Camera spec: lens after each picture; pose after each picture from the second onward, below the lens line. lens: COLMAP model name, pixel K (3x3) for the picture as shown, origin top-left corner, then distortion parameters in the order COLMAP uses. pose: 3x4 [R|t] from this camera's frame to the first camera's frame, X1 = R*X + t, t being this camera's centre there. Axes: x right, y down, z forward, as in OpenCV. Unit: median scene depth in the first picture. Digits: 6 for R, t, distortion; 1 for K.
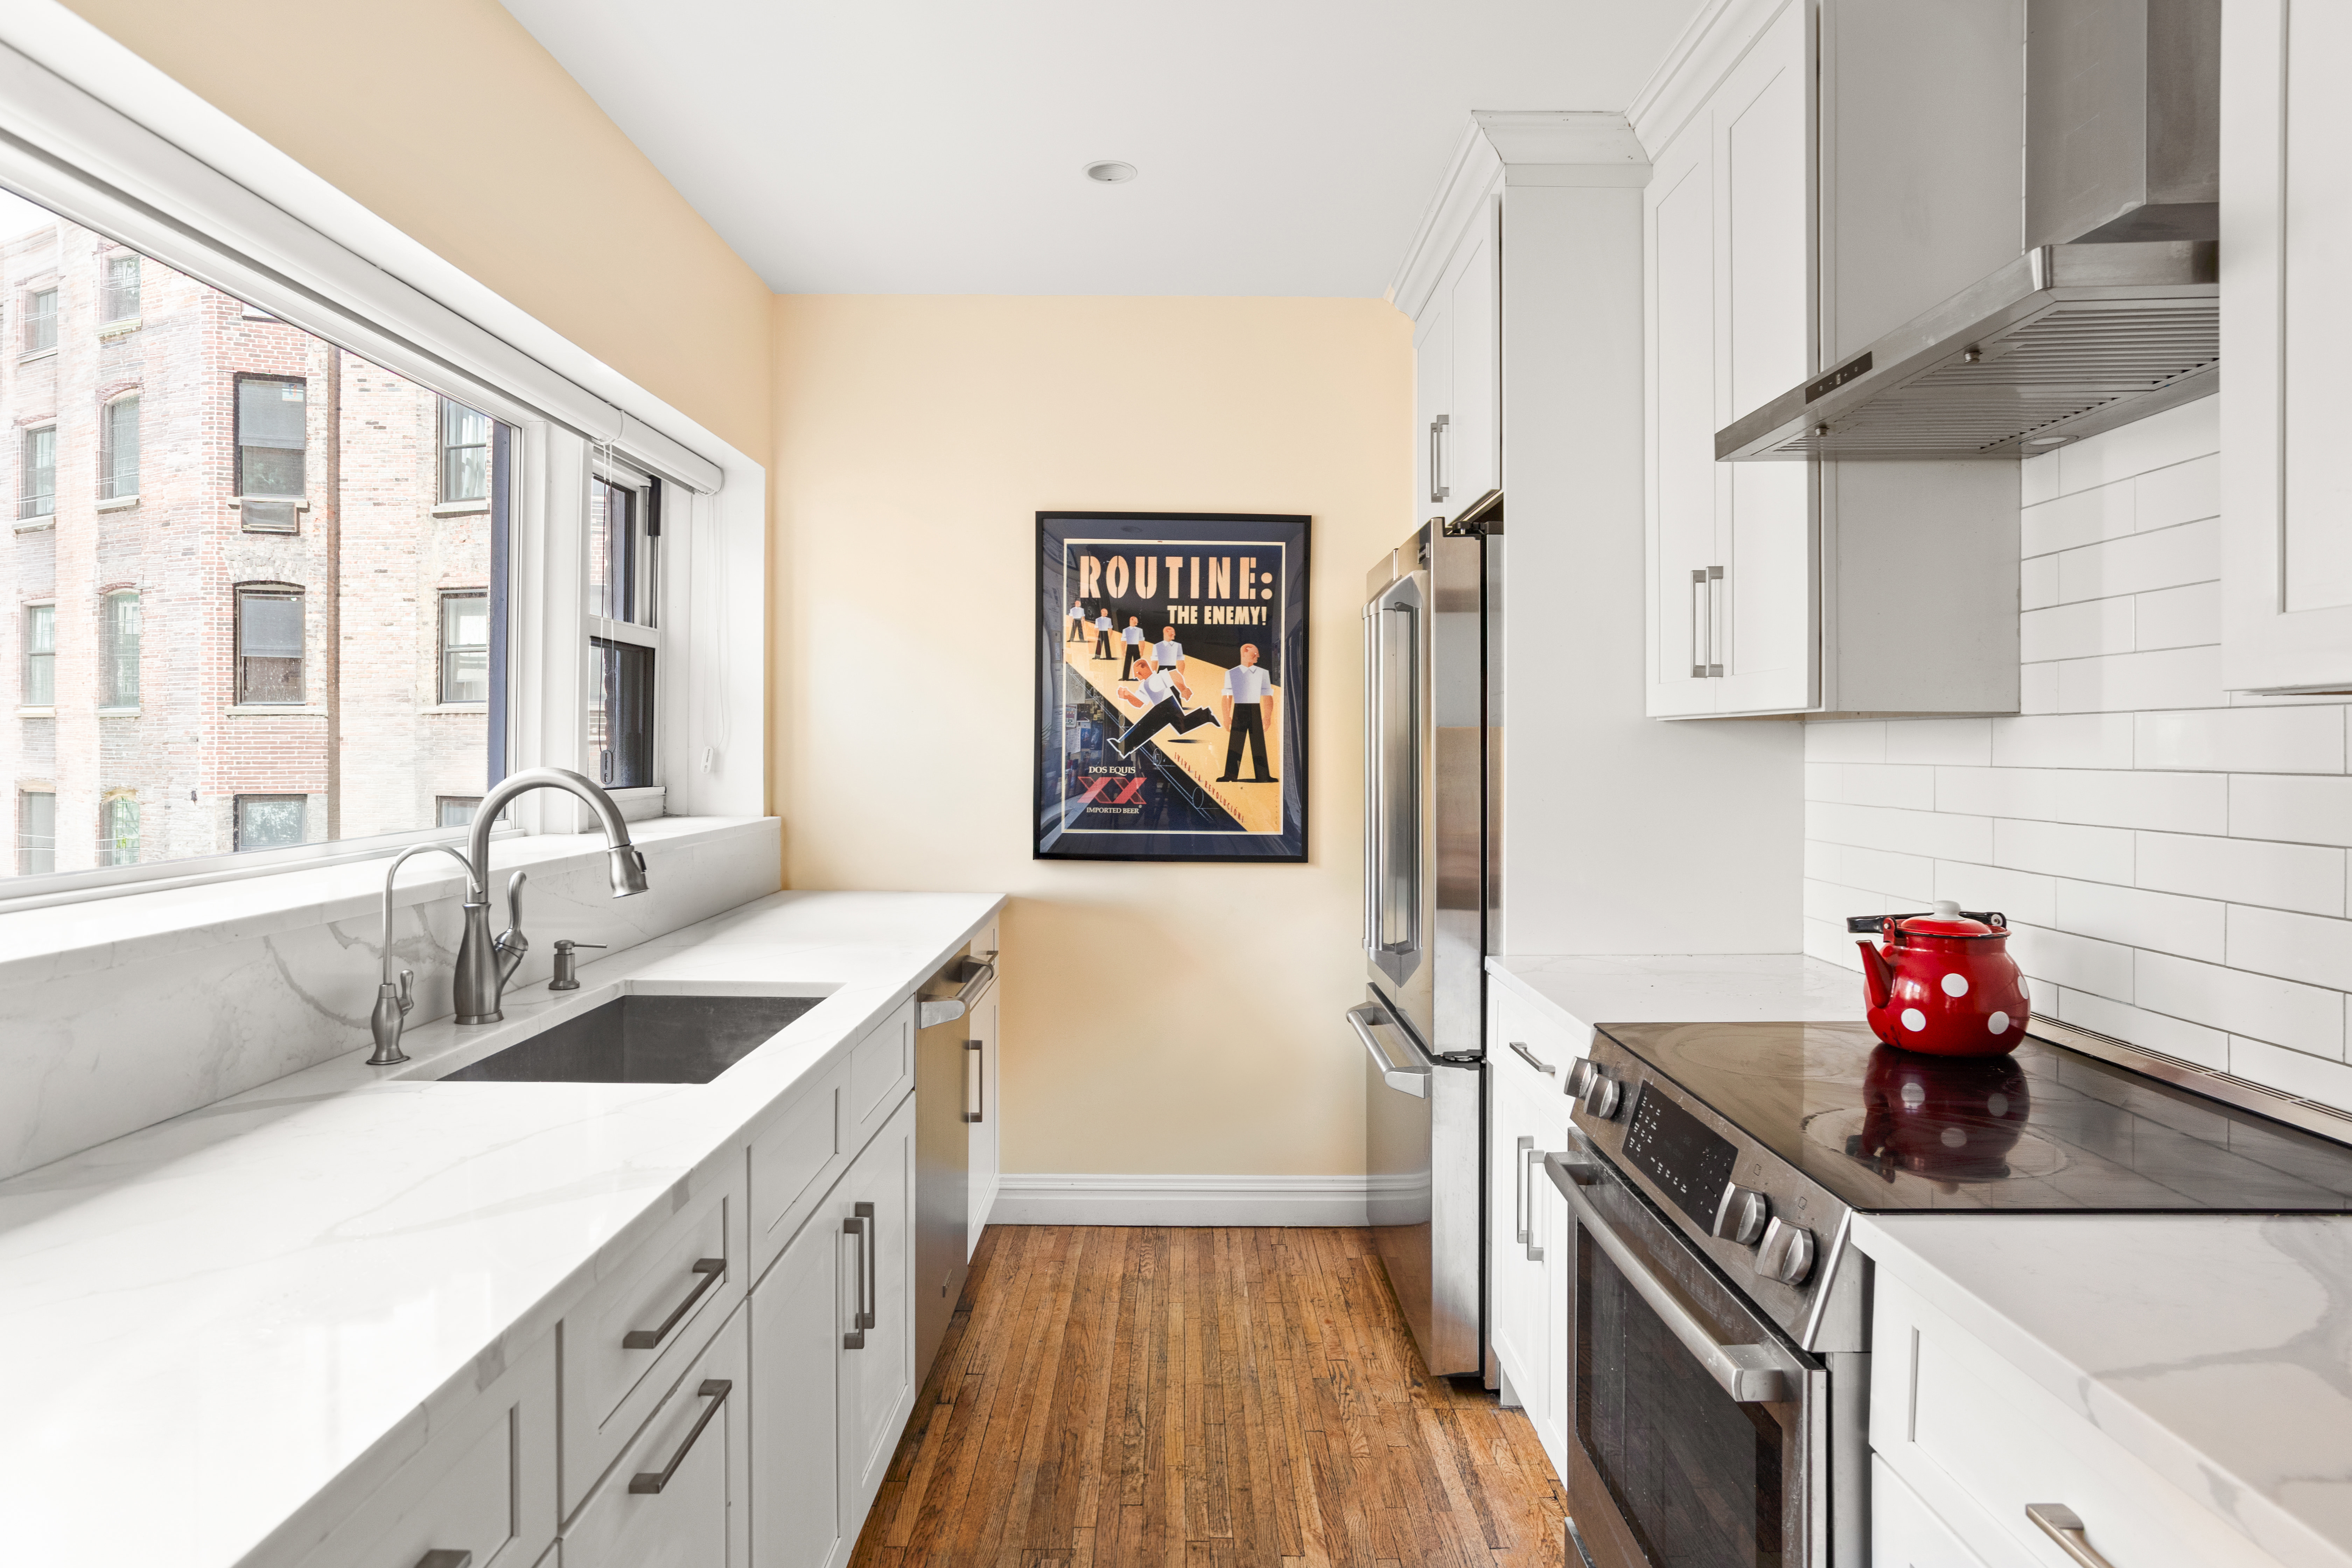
lens RADIAL K [[1420.5, 0, 1218.5], [0, 1420.5, 775.0], [0, 0, 1]] dist [-0.028161, -0.000127]
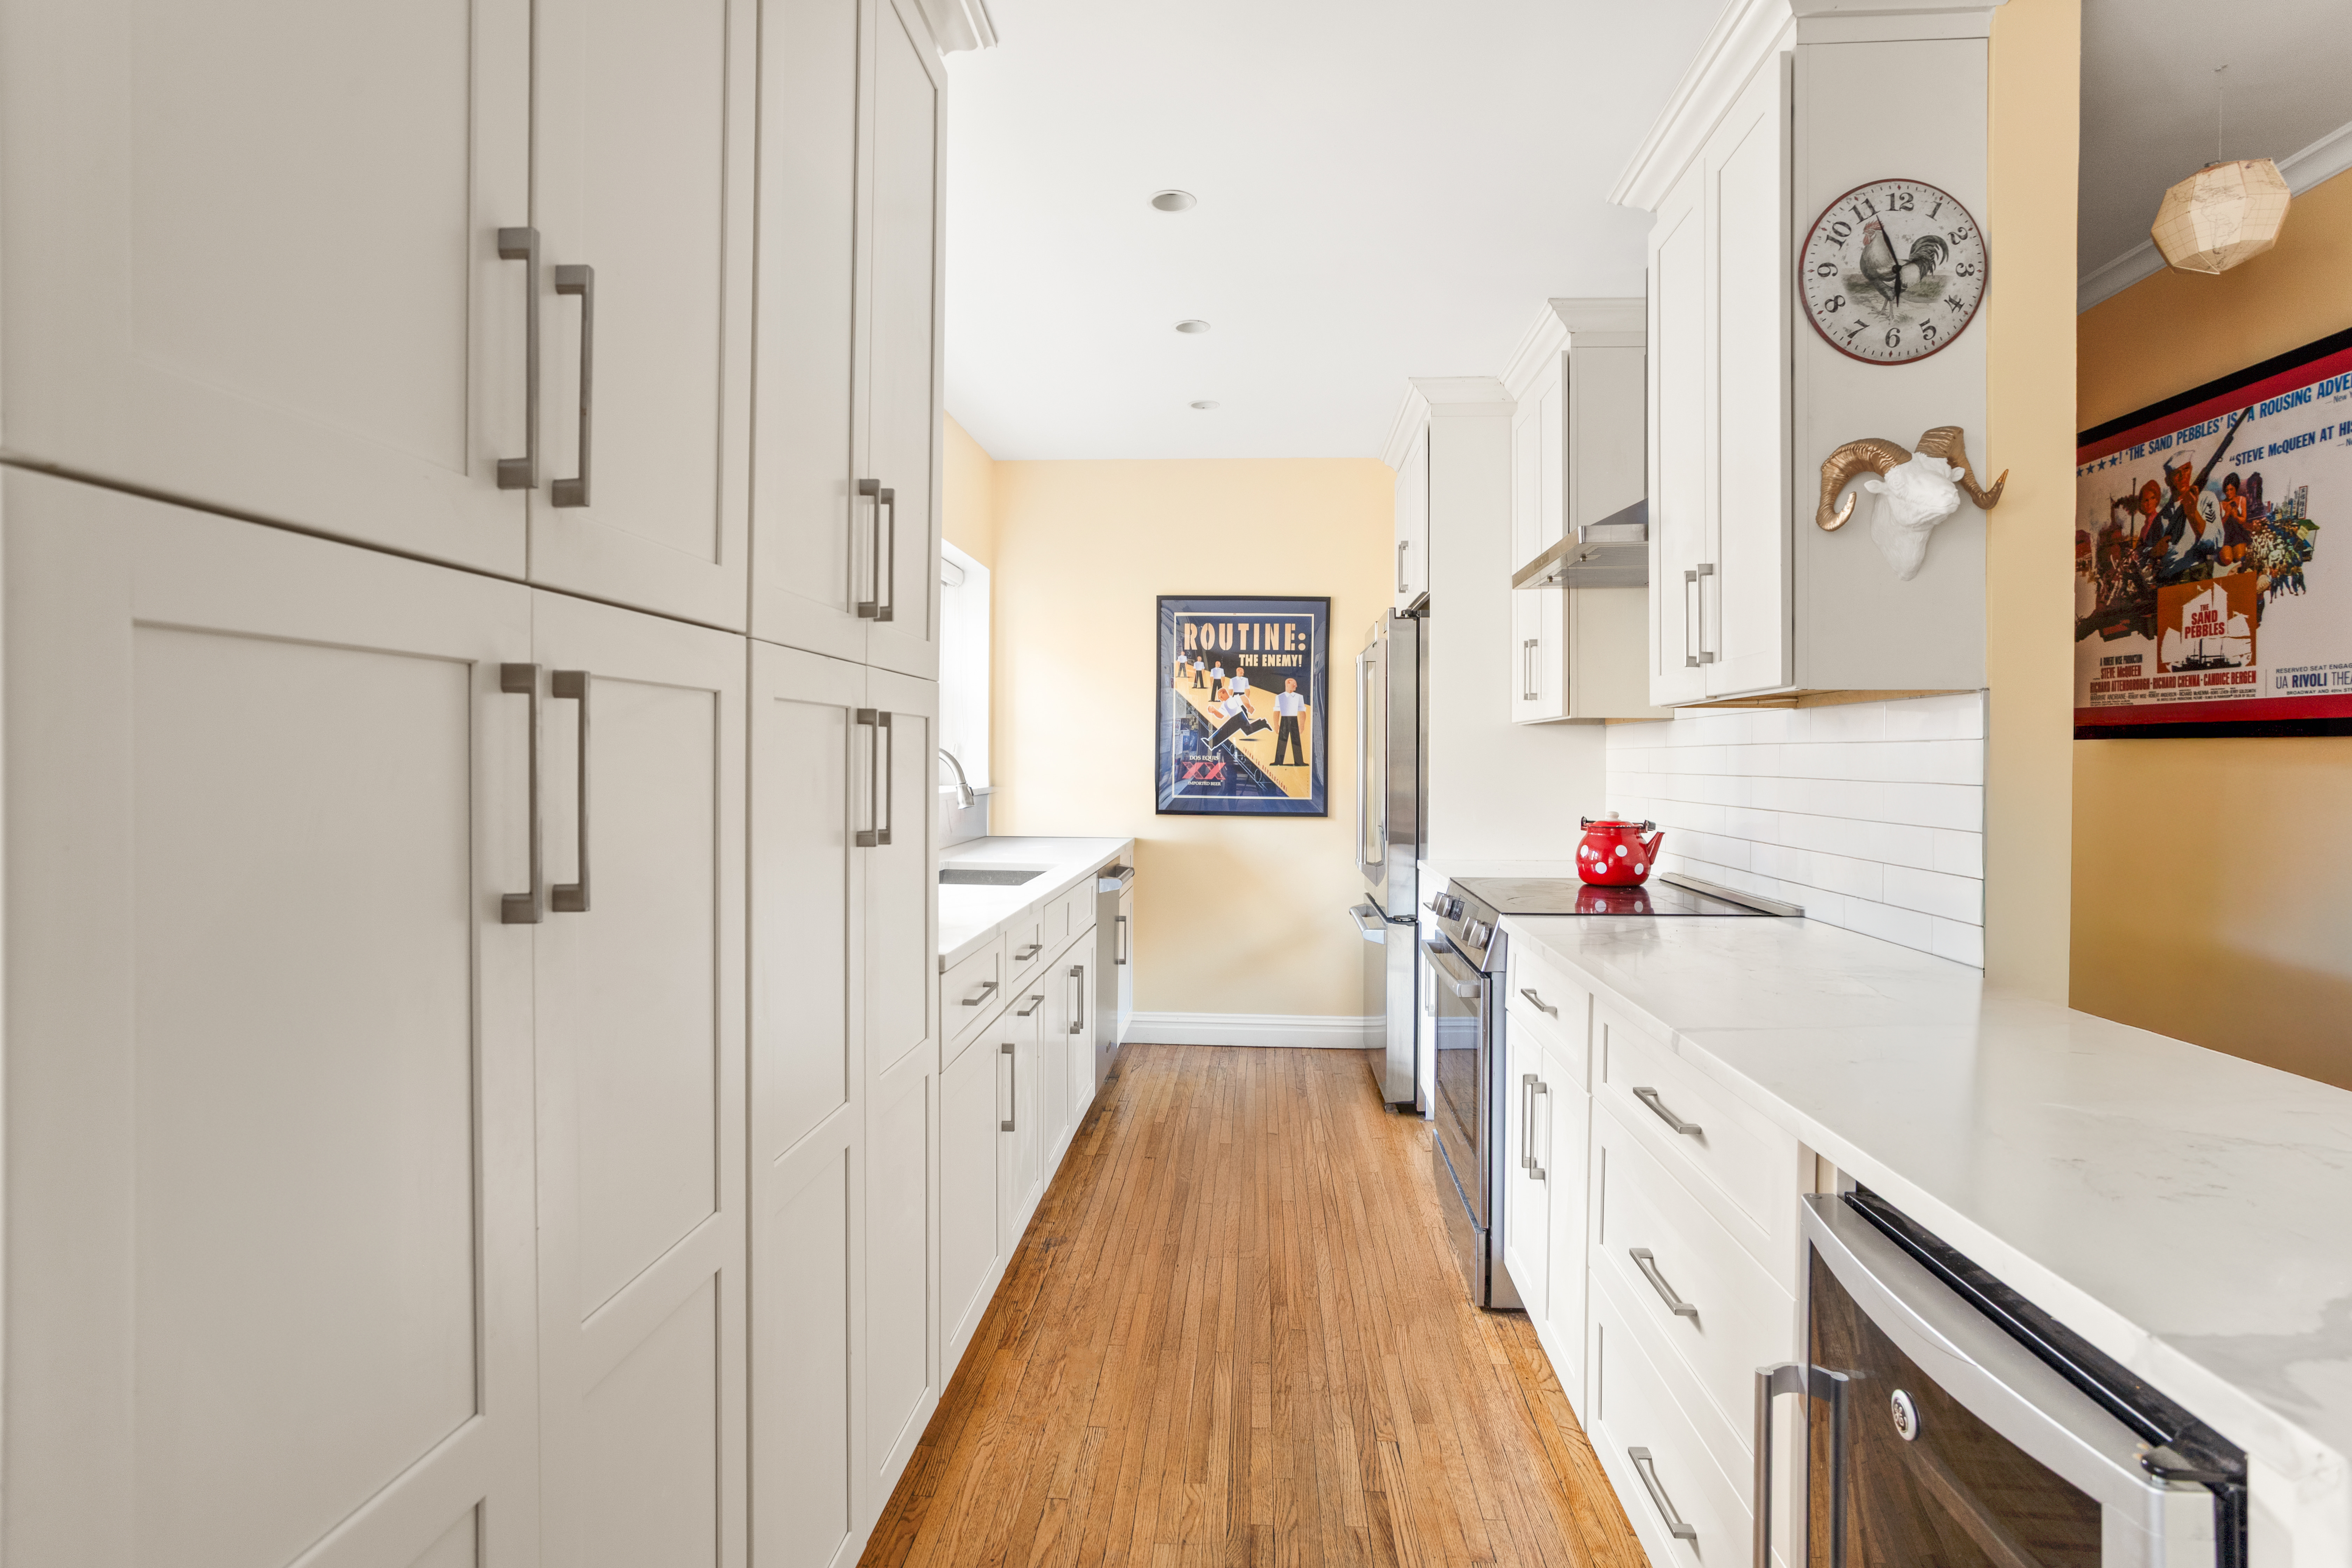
lens RADIAL K [[1310.0, 0, 1182.8], [0, 1310.0, 770.2], [0, 0, 1]] dist [-0.007955, -0.000681]
pose [[0.995780, 0.002753, -0.091732, 0.037968], [-0.003958, 0.999908, -0.012955, 0.030686], [0.091688, 0.013263, 0.995699, -0.488686]]
